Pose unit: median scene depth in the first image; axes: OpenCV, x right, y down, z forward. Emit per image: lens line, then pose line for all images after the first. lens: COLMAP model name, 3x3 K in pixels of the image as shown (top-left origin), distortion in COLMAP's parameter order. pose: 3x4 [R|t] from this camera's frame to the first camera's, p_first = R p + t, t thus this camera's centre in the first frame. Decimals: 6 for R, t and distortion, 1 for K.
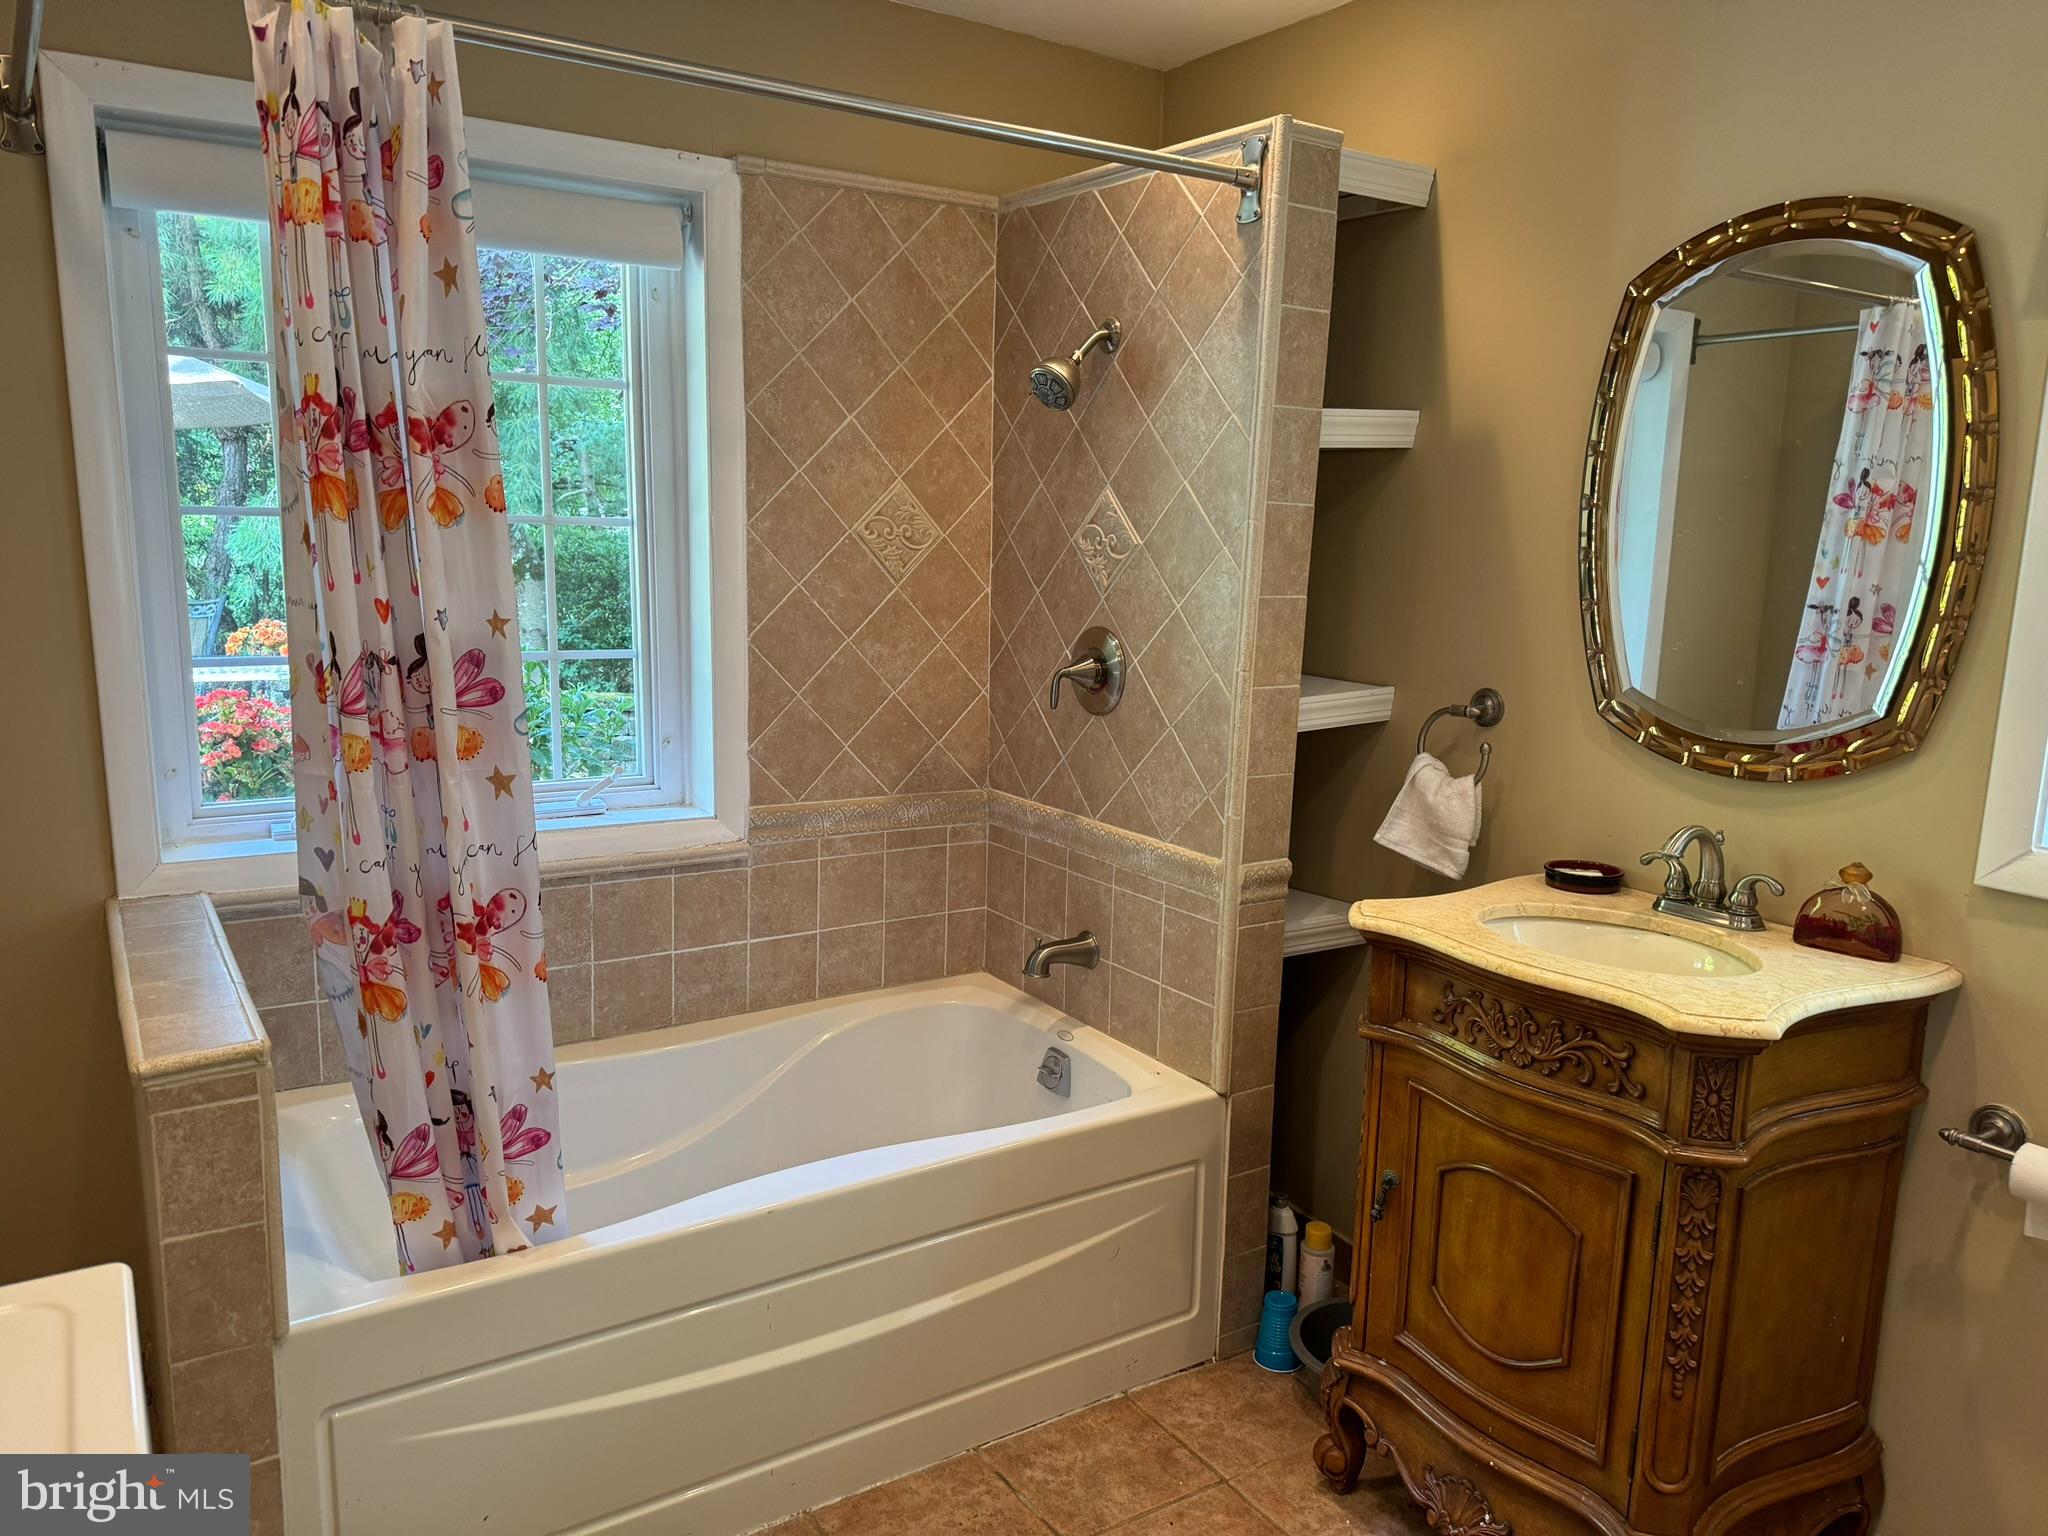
lens RADIAL K [[1448.5, 0, 1022.3], [0, 1448.5, 773.8], [0, 0, 1]] dist [-0.002734, -0.002822]
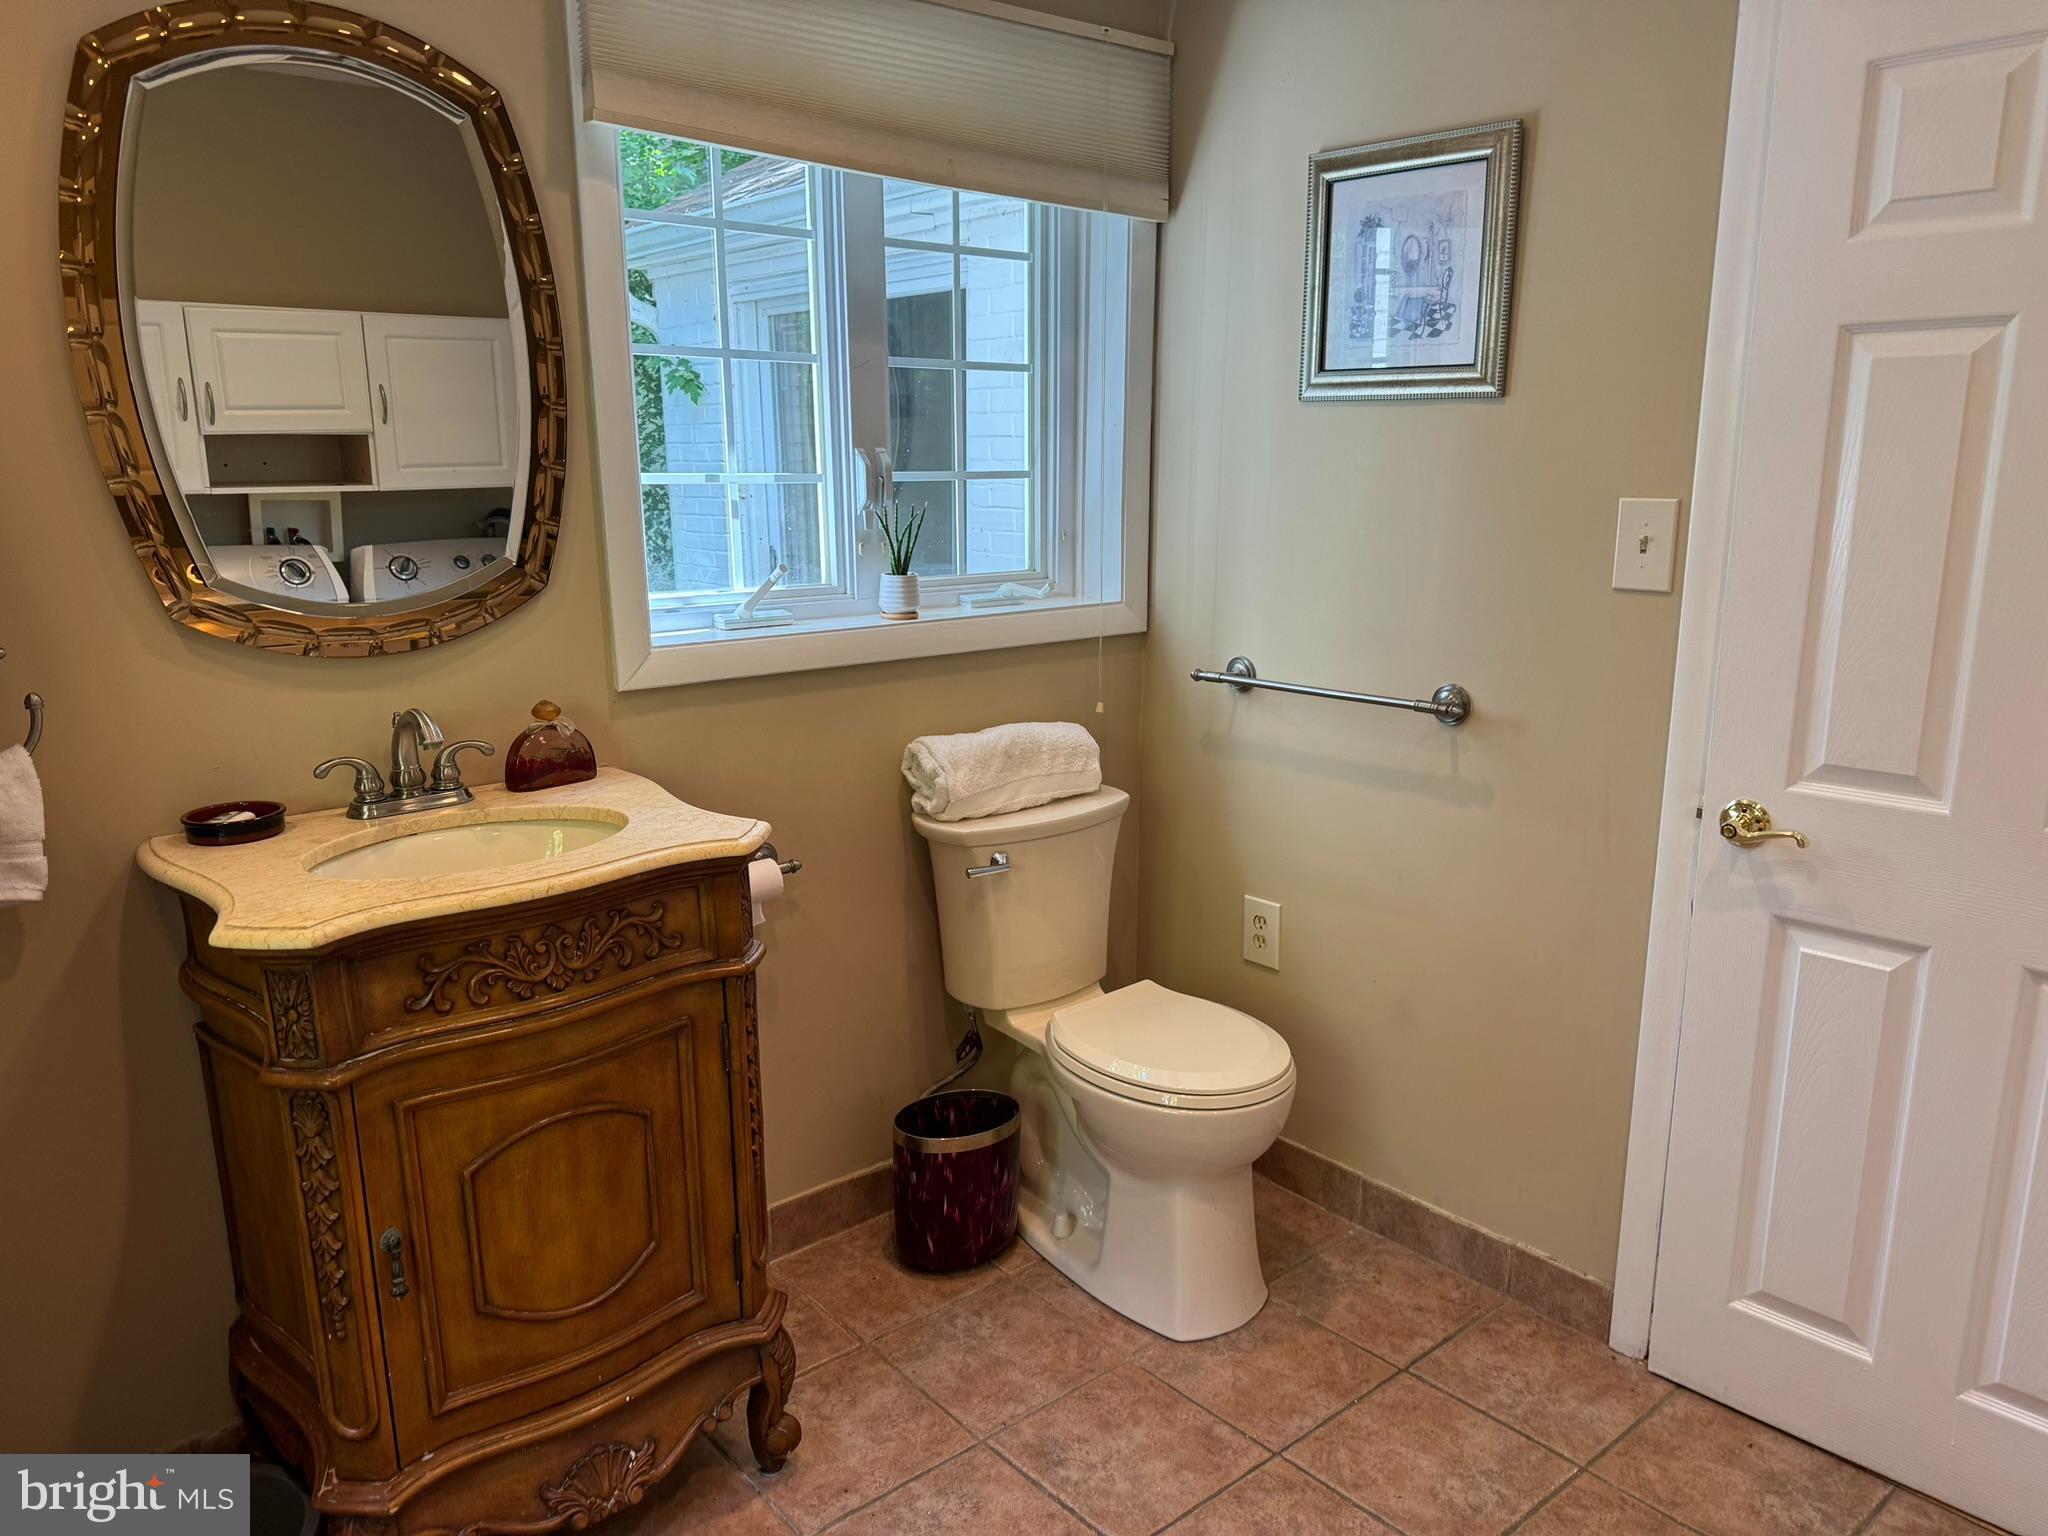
lens RADIAL K [[1448.5, 0, 1025.2], [0, 1448.5, 772.2], [0, 0, 1]] dist [-0.002734, -0.002822]
pose [[-0.132470, -0.245494, 0.960304, -0.510395], [0.165022, 0.949858, 0.265588, -0.113323], [-0.977353, 0.193654, -0.085315, 0.757865]]
